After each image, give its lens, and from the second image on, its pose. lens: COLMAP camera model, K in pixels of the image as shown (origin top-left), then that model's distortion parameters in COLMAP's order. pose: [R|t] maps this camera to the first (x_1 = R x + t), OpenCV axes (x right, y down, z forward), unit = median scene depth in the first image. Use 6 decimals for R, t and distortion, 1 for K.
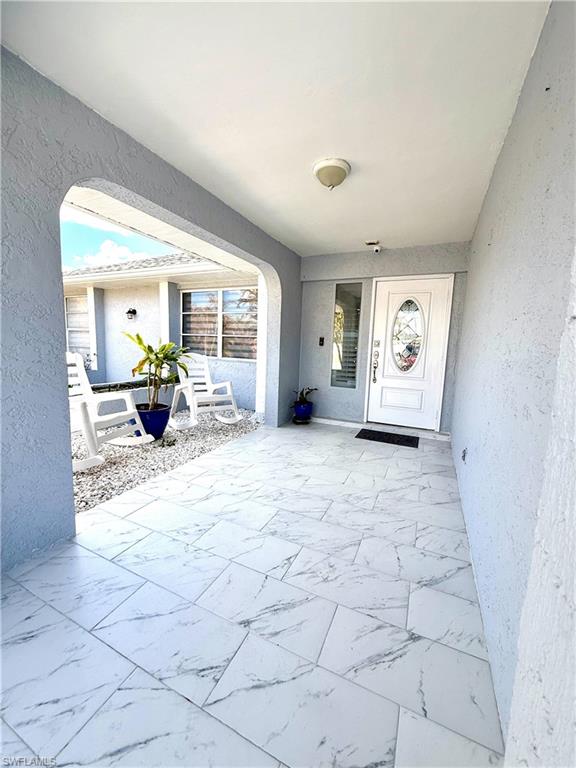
lens RADIAL K [[304.4, 0, 289.2], [0, 304.4, 380.9], [0, 0, 1]] dist [0.000247, -0.000323]
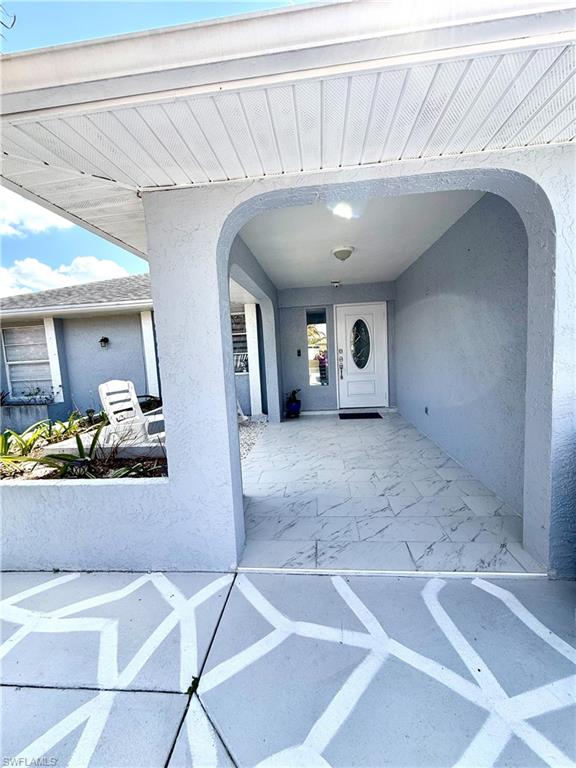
lens RADIAL K [[304.4, 0, 289.2], [0, 304.4, 380.9], [0, 0, 1]] dist [0.000247, -0.000323]
pose [[0.939105, -0.116068, 0.323435, -0.457513], [0.125081, 0.992121, -0.007146, -0.008156], [-0.320057, 0.047167, 0.946223, -0.268434]]
